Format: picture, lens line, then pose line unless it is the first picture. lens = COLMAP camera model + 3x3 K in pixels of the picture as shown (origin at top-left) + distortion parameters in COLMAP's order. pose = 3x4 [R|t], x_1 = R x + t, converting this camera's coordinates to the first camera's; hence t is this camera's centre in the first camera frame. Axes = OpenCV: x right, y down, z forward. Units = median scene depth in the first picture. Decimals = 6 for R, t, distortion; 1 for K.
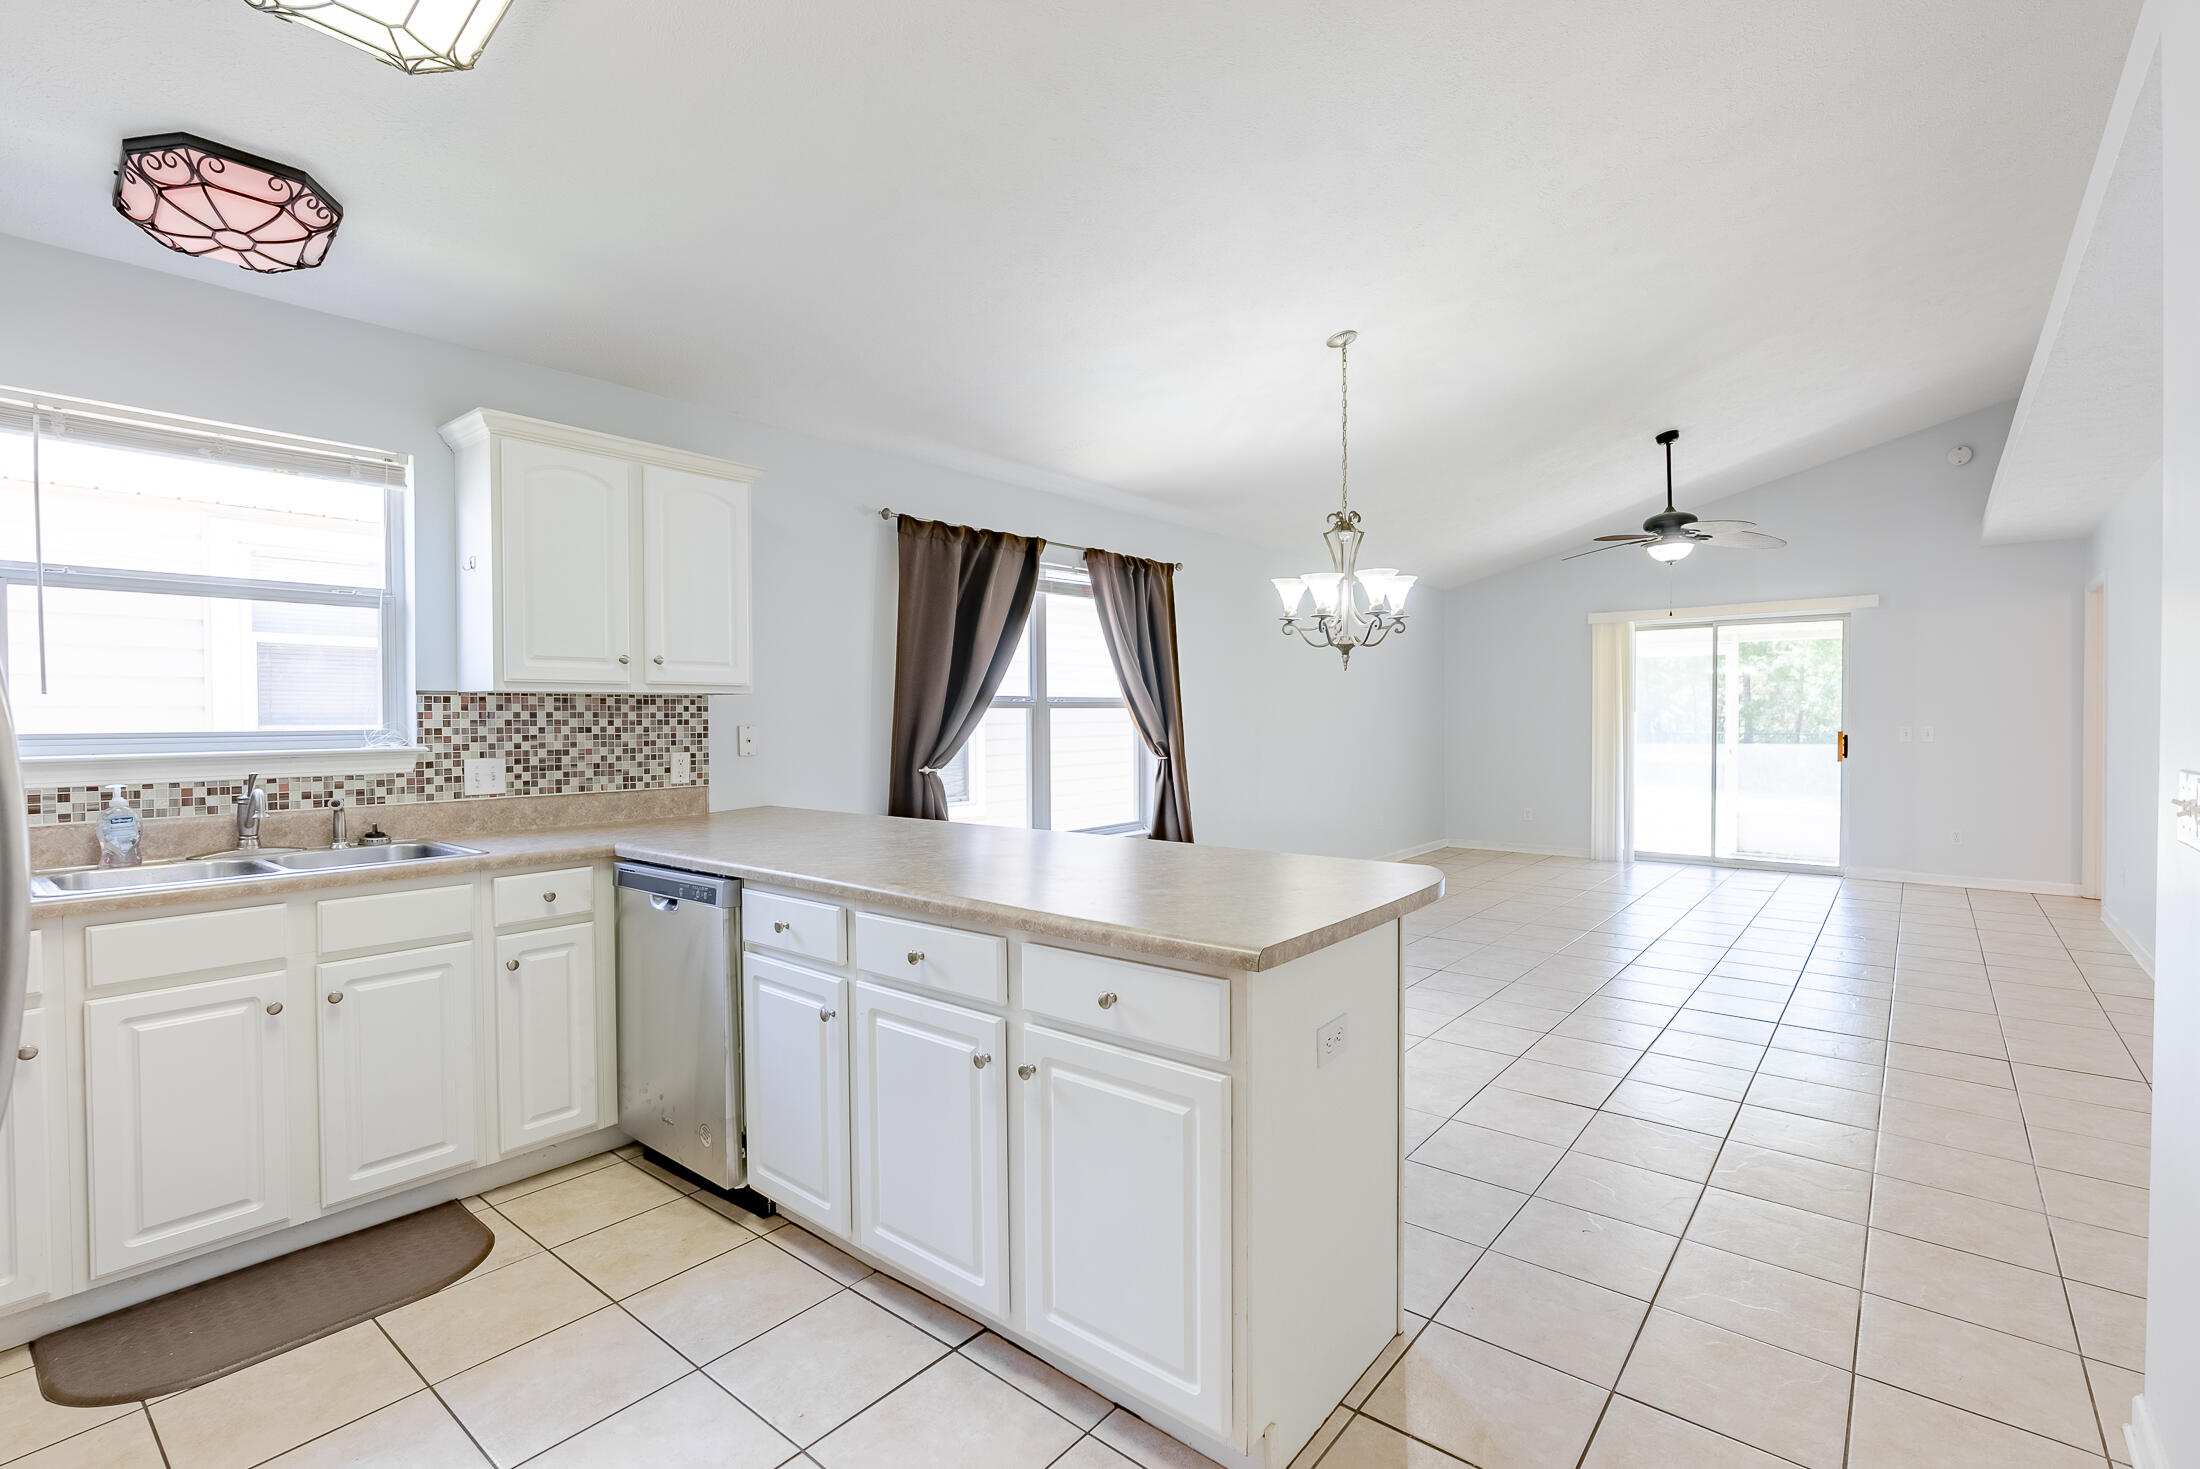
lens RADIAL K [[1001.0, 0, 1103.3], [0, 1001.0, 733.2], [0, 0, 1]] dist [-0.004876, 0.000103]
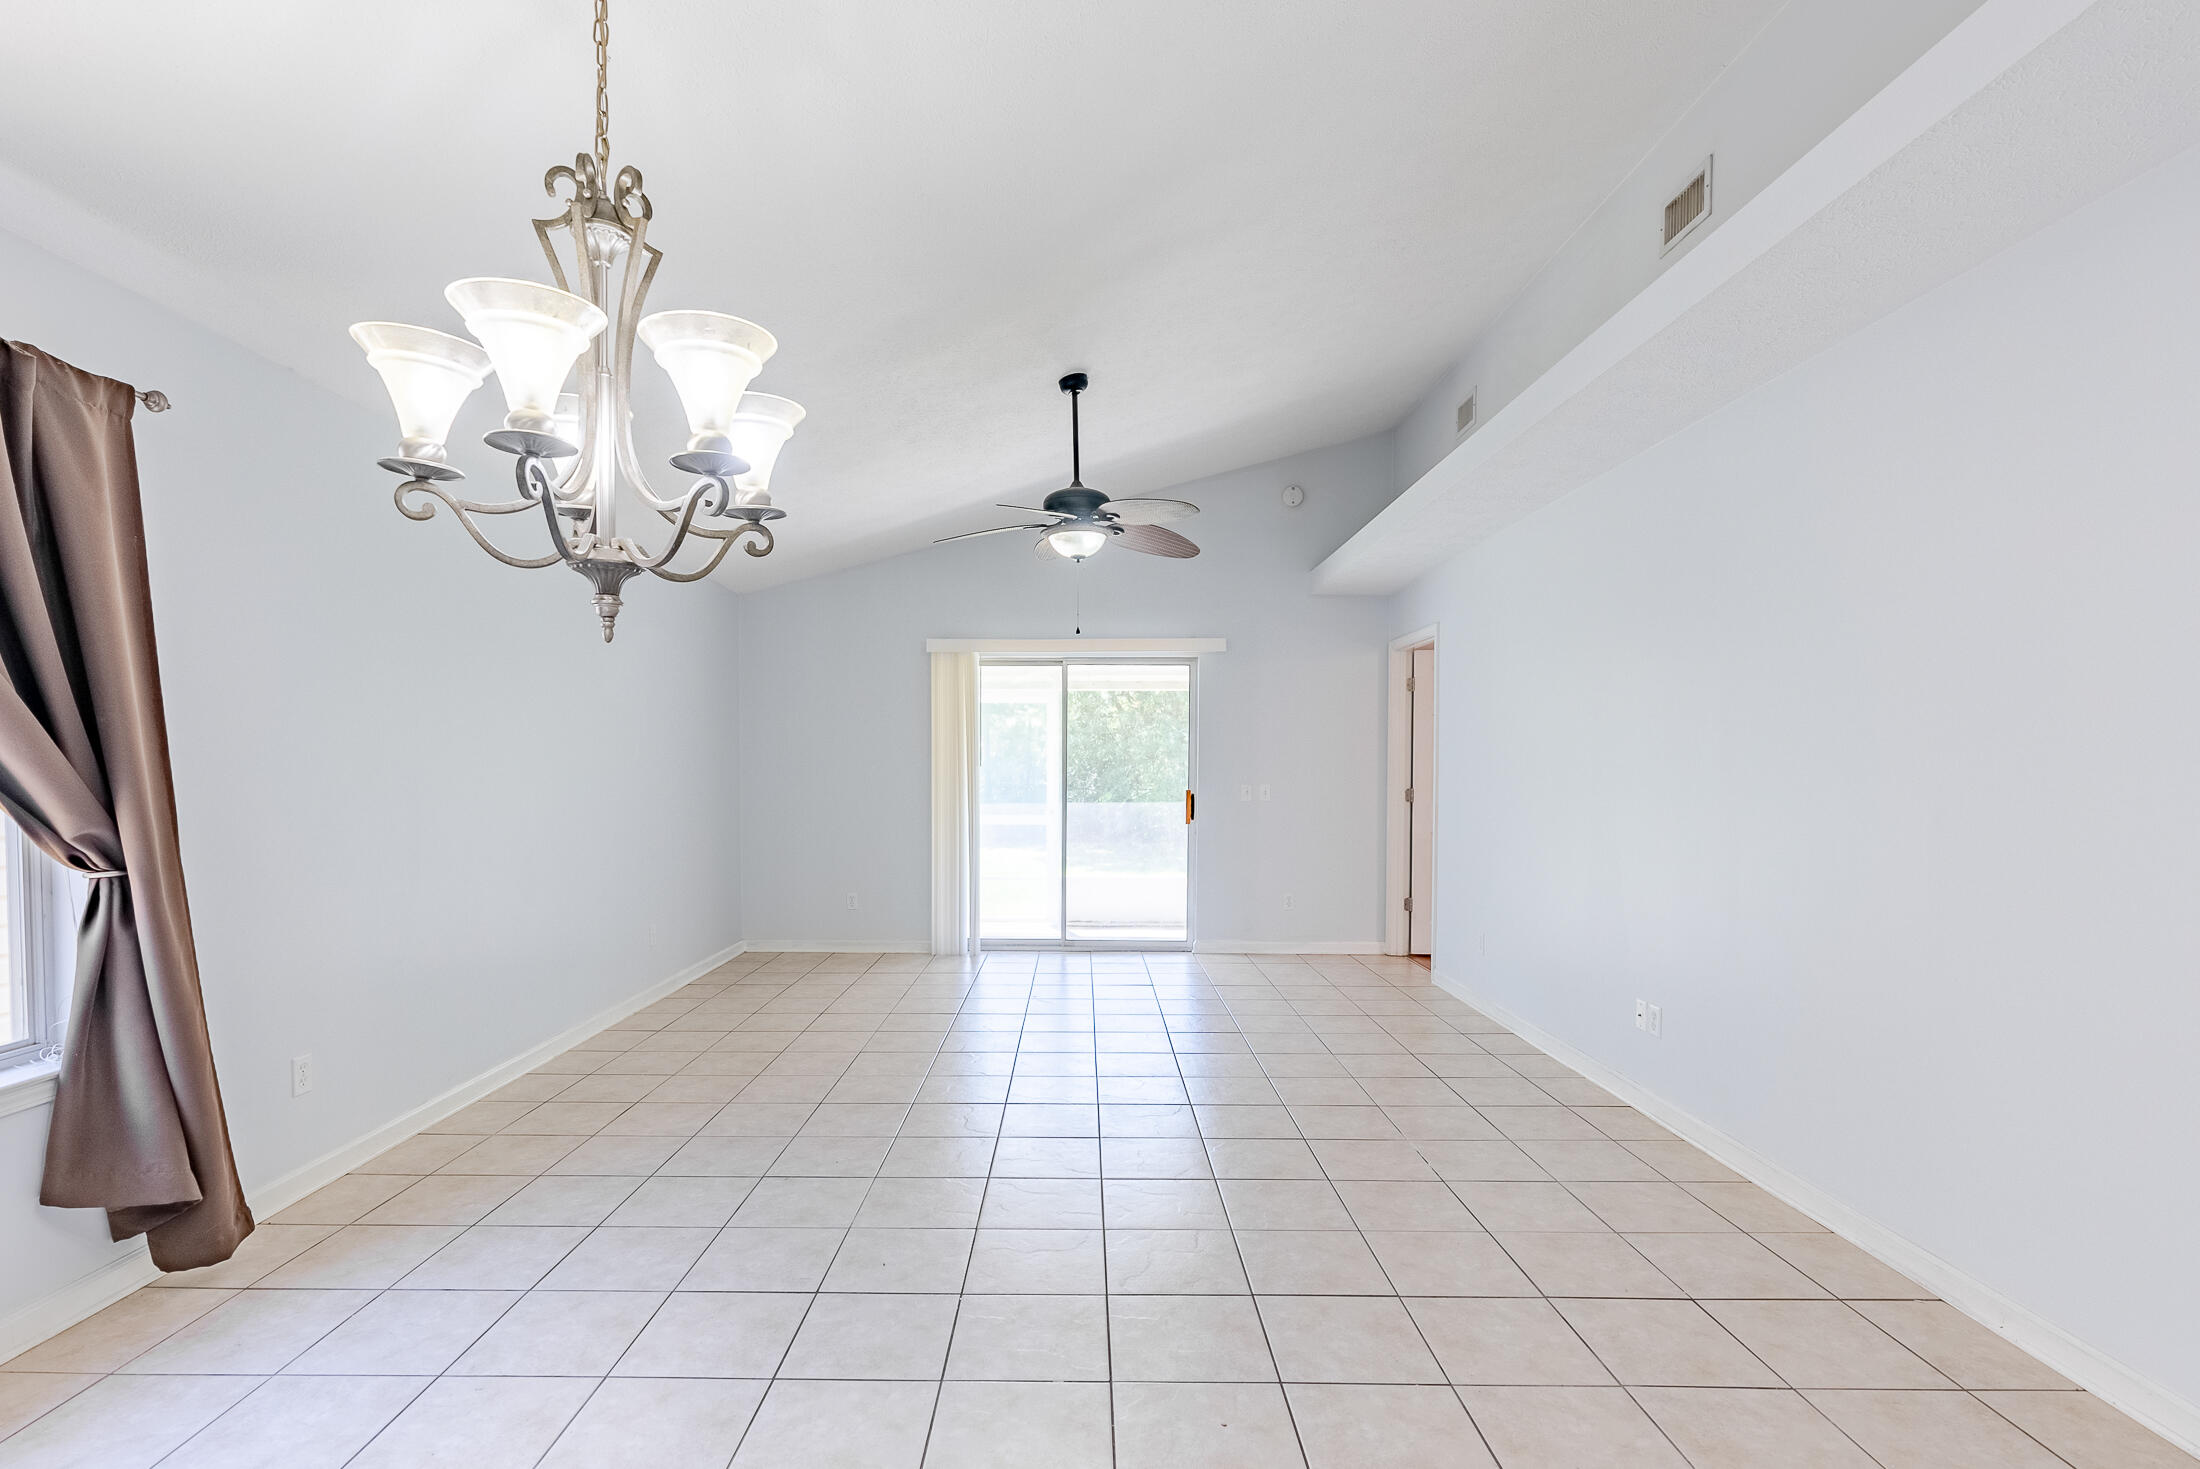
lens RADIAL K [[1001.0, 0, 1067.9], [0, 1001.0, 799.0], [0, 0, 1]] dist [-0.004876, 0.000103]
pose [[0.772707, -0.013447, 0.634620, 0.099859], [0.005548, 0.999880, 0.014431, -0.008115], [-0.634738, -0.007630, 0.772690, 0.436943]]
